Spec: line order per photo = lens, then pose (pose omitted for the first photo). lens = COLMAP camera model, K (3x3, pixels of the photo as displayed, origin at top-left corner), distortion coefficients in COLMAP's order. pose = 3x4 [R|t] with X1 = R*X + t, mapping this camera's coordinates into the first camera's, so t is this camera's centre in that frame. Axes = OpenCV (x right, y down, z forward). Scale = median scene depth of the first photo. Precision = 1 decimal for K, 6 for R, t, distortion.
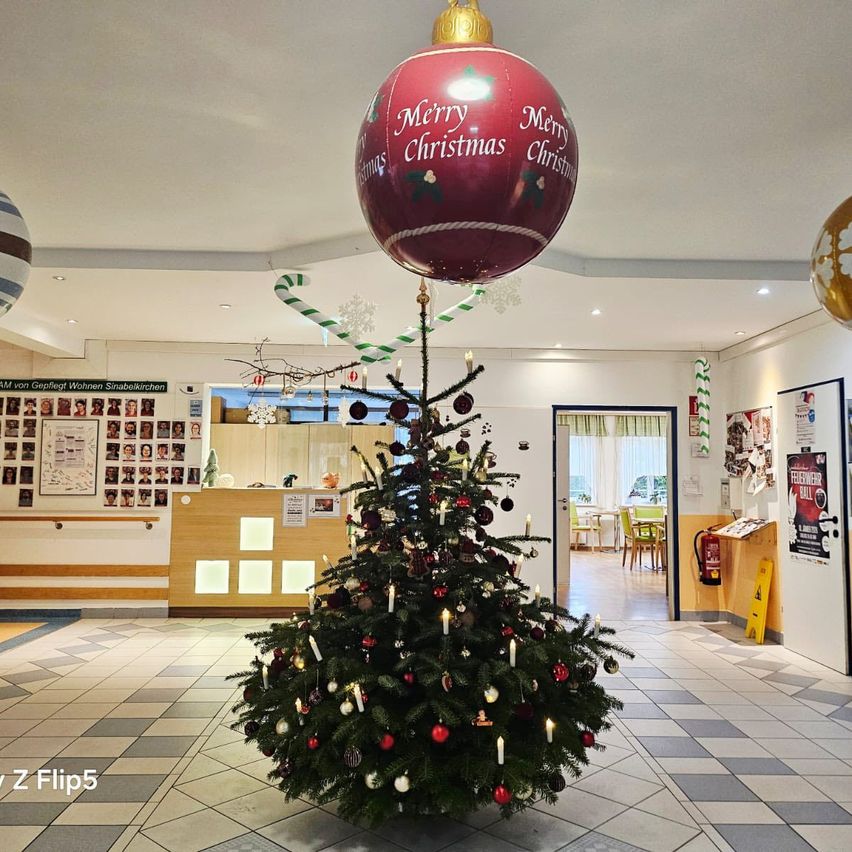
lens RADIAL K [[812.8, 0, 426.9], [0, 812.8, 426.1], [0, 0, 1]] dist [-0.000977, 0.000000]
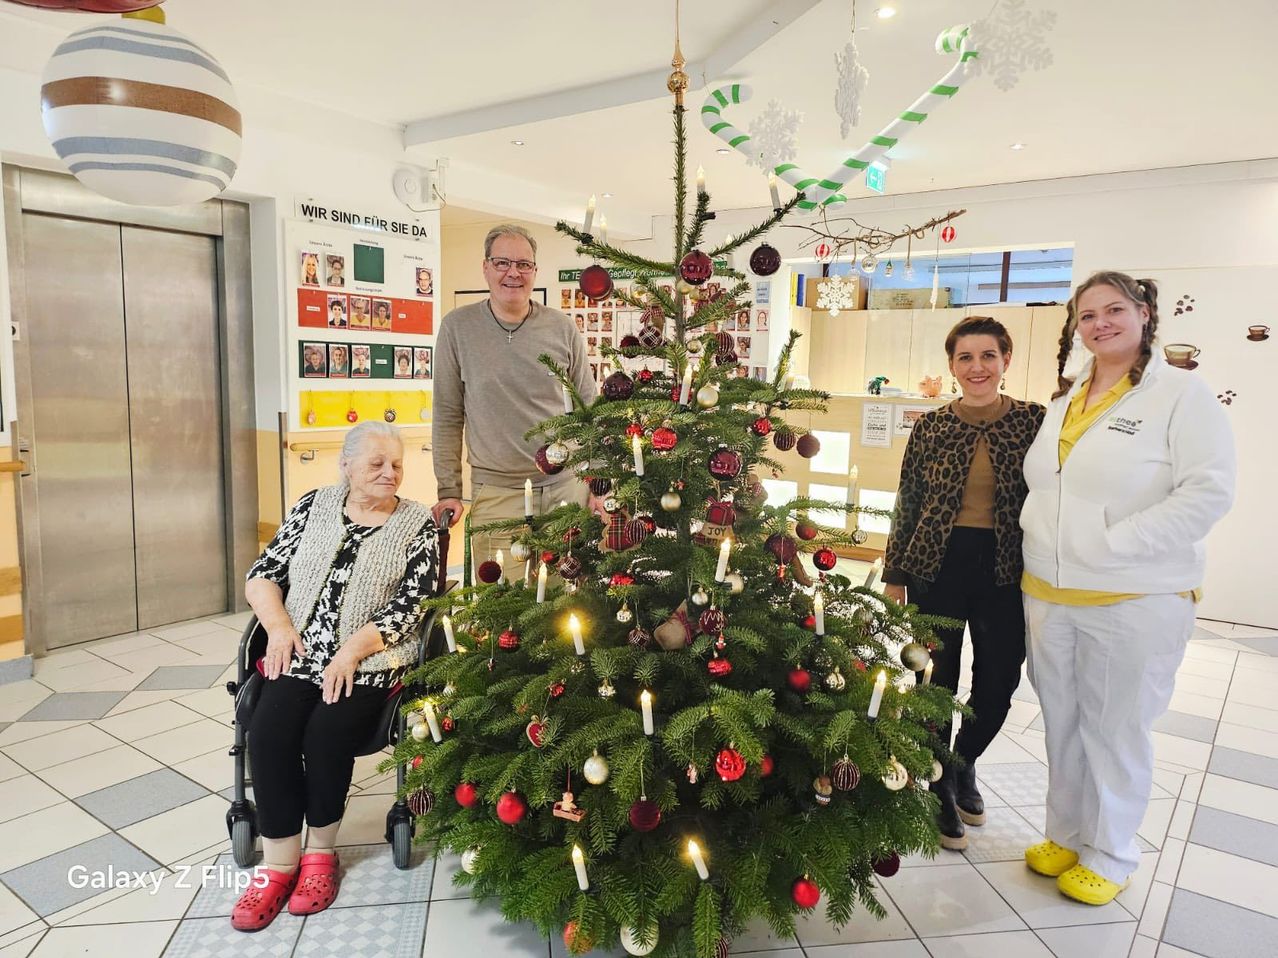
lens RADIAL K [[903.7, 0, 636.2], [0, 903.7, 476.7], [0, 0, 1]] dist [0.028074, -0.002895]
pose [[0.778869, 0.085446, -0.621338, 0.195301], [0.024883, 0.985686, 0.166743, 0.005550], [0.626692, -0.145332, 0.765595, 0.220015]]
